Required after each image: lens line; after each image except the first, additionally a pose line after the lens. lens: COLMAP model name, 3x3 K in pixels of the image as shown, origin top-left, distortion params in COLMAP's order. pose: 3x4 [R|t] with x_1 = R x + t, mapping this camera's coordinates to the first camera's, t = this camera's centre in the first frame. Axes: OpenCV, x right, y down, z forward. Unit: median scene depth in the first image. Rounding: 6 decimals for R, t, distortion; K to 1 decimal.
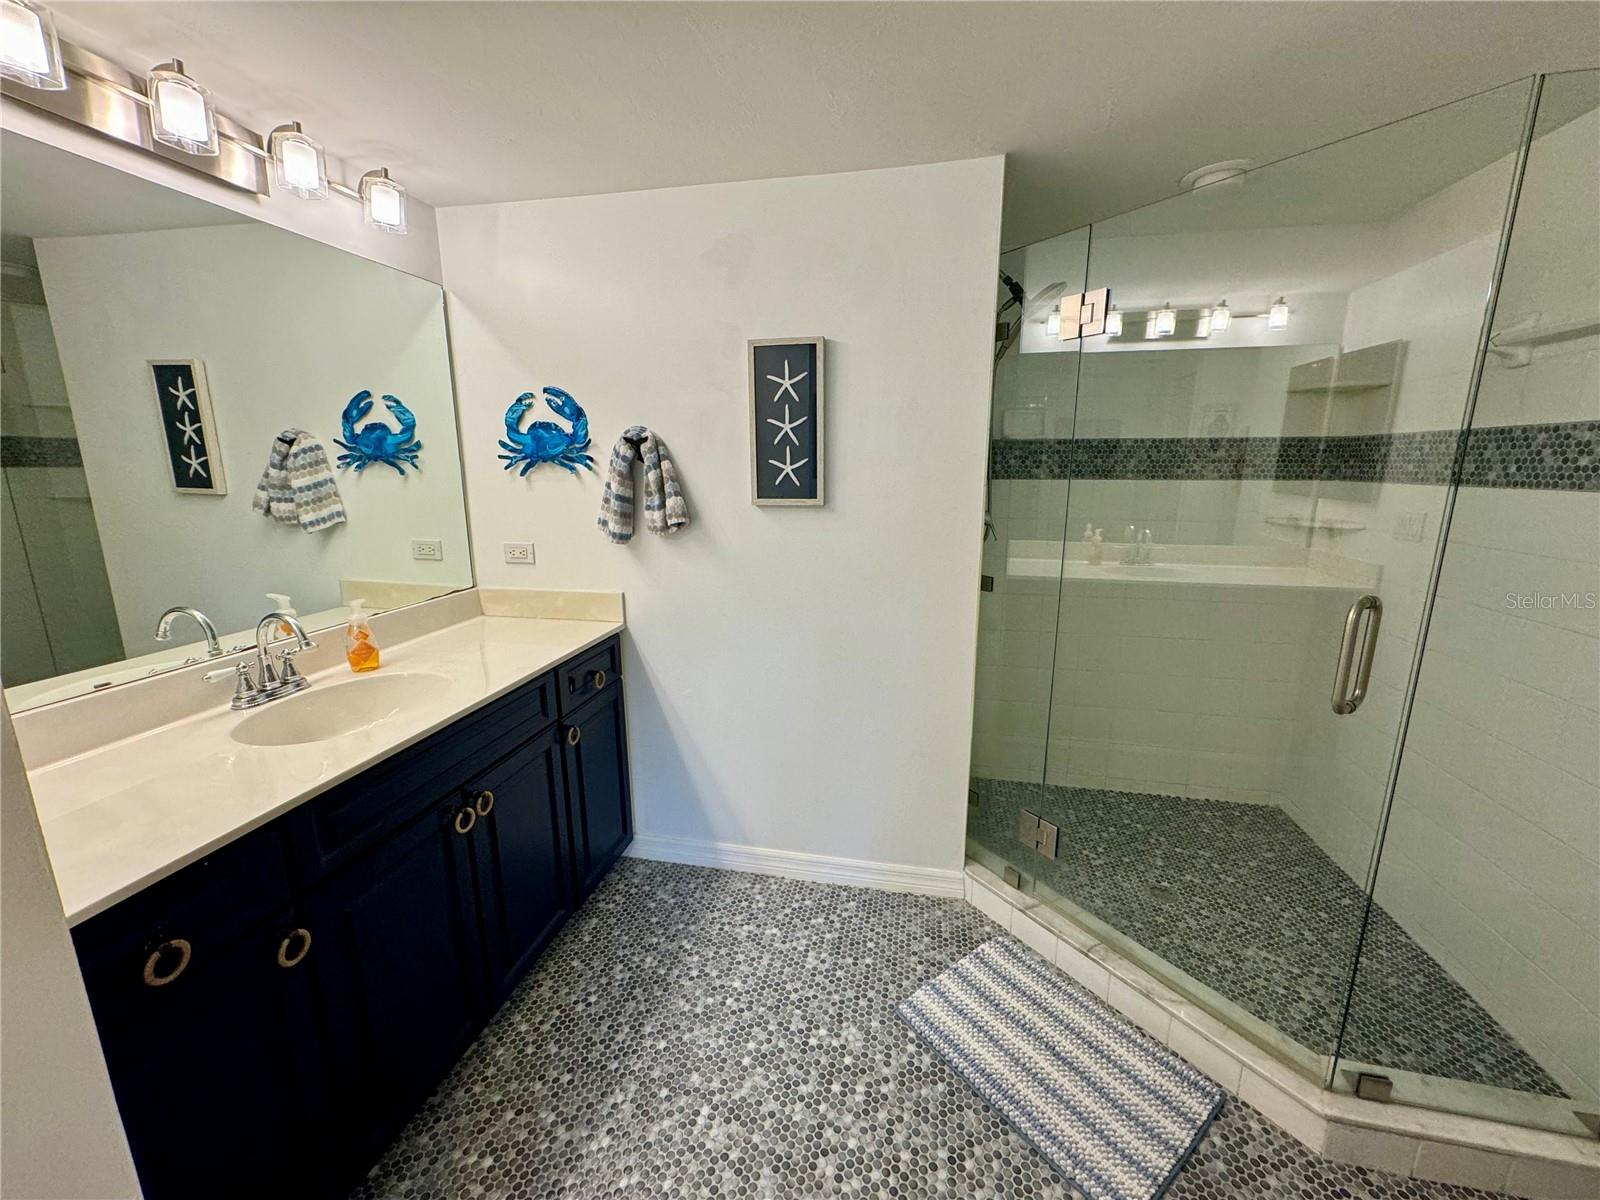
lens RADIAL K [[637.1, 0, 800.0], [0, 637.1, 600.0], [0, 0, 1]] dist [-0.001977, -0.000031]
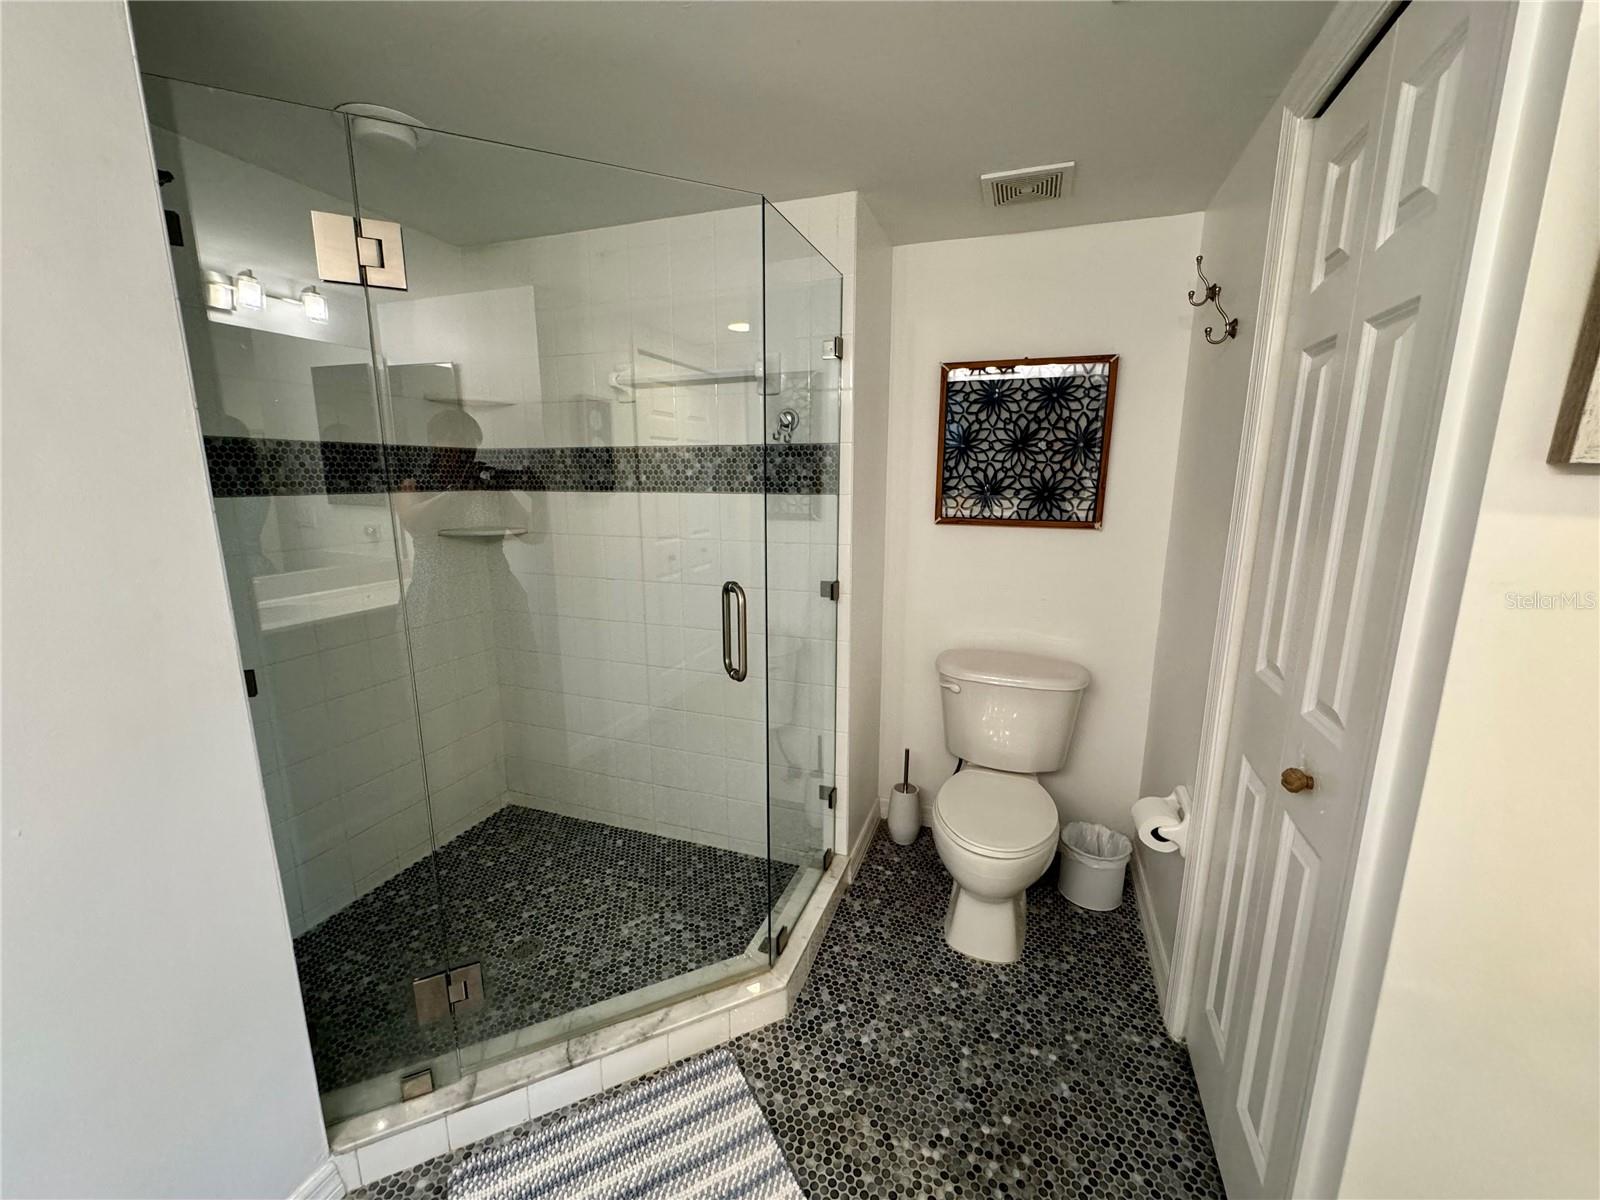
lens RADIAL K [[637.1, 0, 800.0], [0, 637.1, 600.0], [0, 0, 1]] dist [-0.001977, -0.000031]
pose [[0.137097, -0.188722, 0.972414, -0.198902], [0.205959, 0.965660, 0.158374, -0.097556], [-0.968909, 0.178564, 0.171258, 0.470112]]
